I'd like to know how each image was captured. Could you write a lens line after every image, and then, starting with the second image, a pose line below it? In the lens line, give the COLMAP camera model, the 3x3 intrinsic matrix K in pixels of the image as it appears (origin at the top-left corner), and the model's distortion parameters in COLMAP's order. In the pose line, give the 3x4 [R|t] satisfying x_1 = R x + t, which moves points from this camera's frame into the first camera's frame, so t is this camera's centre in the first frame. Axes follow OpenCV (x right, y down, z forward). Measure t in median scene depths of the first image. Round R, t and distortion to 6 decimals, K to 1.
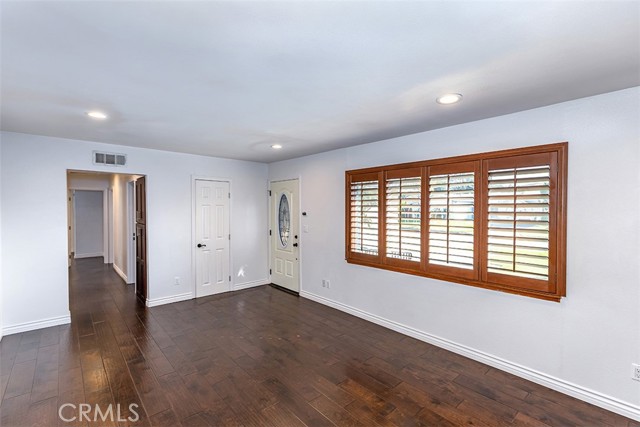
lens RADIAL K [[288.4, 0, 318.0], [0, 288.4, 211.1], [0, 0, 1]] dist [-0.001460, -0.000212]
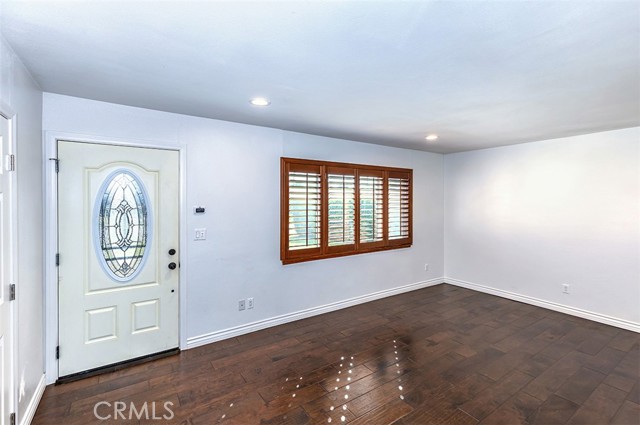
lens RADIAL K [[277.7, 0, 319.1], [0, 277.7, 202.0], [0, 0, 1]] dist [-0.000032, 0.000039]
pose [[0.158409, -0.005031, 0.987361, -0.736590], [0.011185, 0.999932, 0.003301, -0.009376], [-0.987310, 0.010521, 0.158454, 0.811336]]
